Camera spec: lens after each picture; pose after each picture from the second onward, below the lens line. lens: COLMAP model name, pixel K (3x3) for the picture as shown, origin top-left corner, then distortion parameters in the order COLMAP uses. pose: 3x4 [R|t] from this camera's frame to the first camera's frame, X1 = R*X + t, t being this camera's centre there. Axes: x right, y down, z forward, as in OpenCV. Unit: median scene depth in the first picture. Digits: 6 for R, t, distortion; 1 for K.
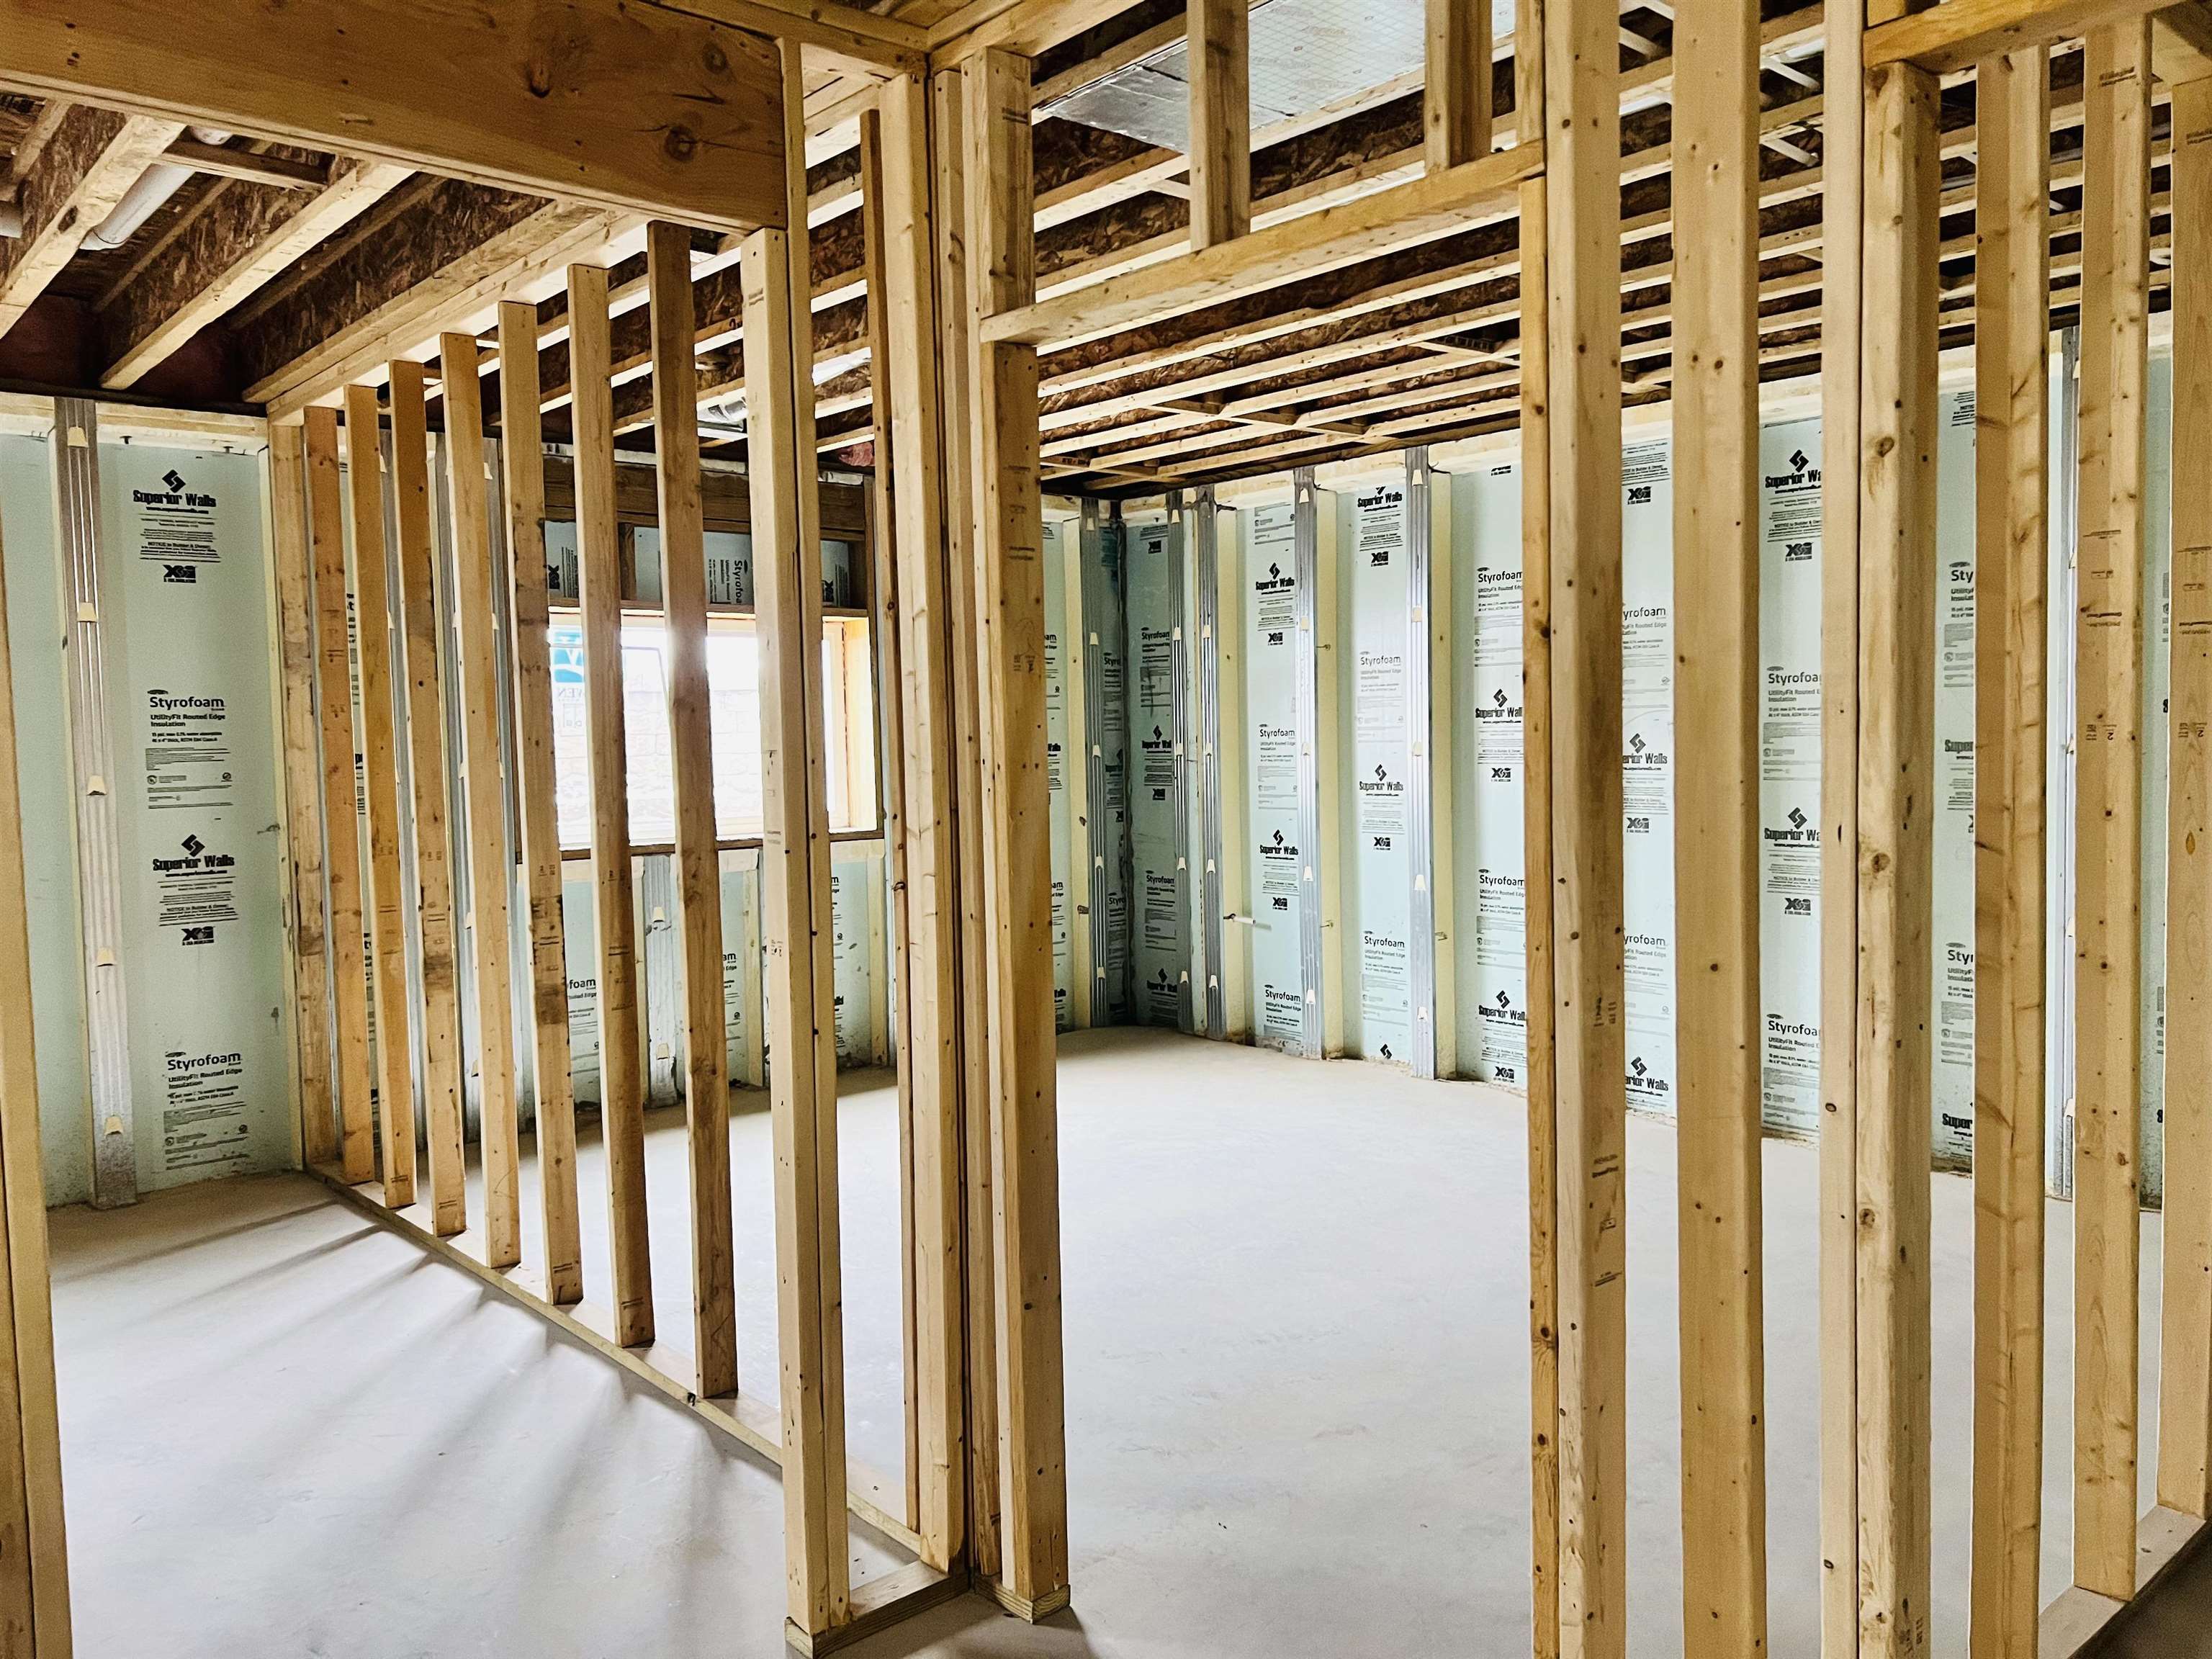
lens RADIAL K [[1659.4, 0, 1128.0], [0, 1659.4, 819.4], [0, 0, 1]] dist [0.052620, -0.063013]
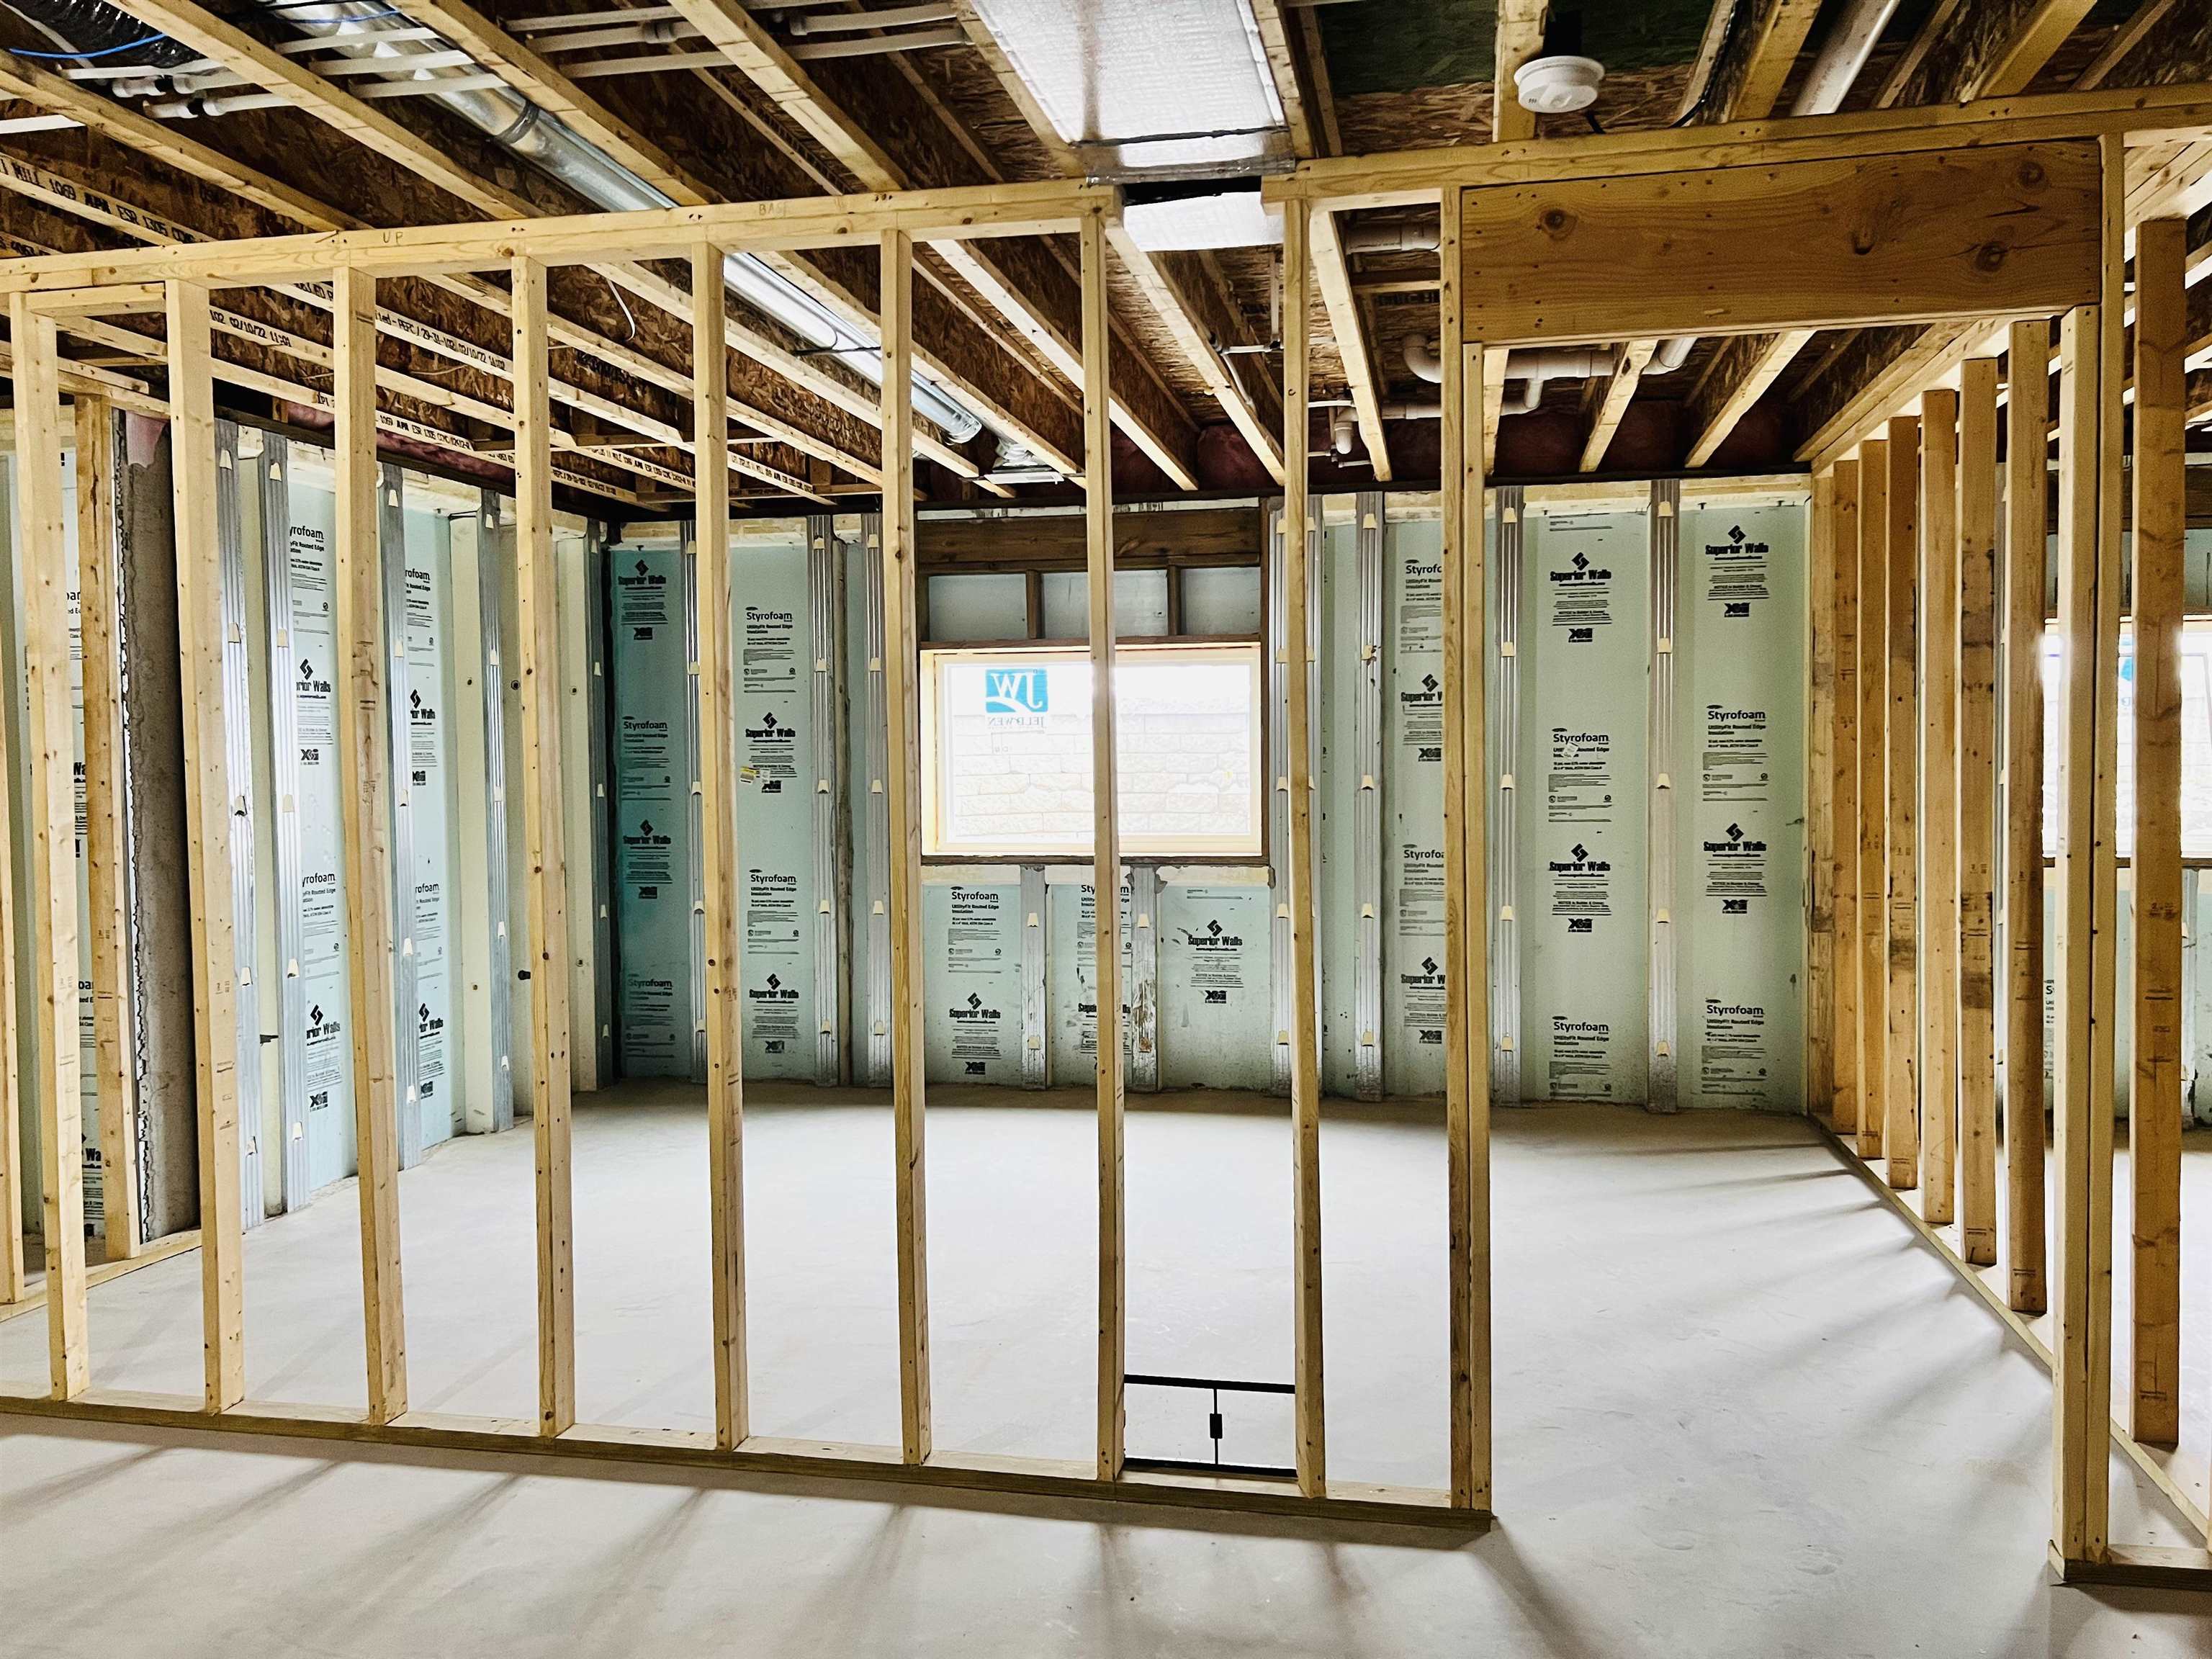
lens RADIAL K [[1659.4, 0, 1102.7], [0, 1659.4, 826.6], [0, 0, 1]] dist [0.052620, -0.063013]
pose [[0.591811, 0.049356, -0.804564, 0.164390], [-0.046310, 0.998557, 0.027193, -0.000486], [0.804745, 0.021166, 0.593243, -0.101622]]
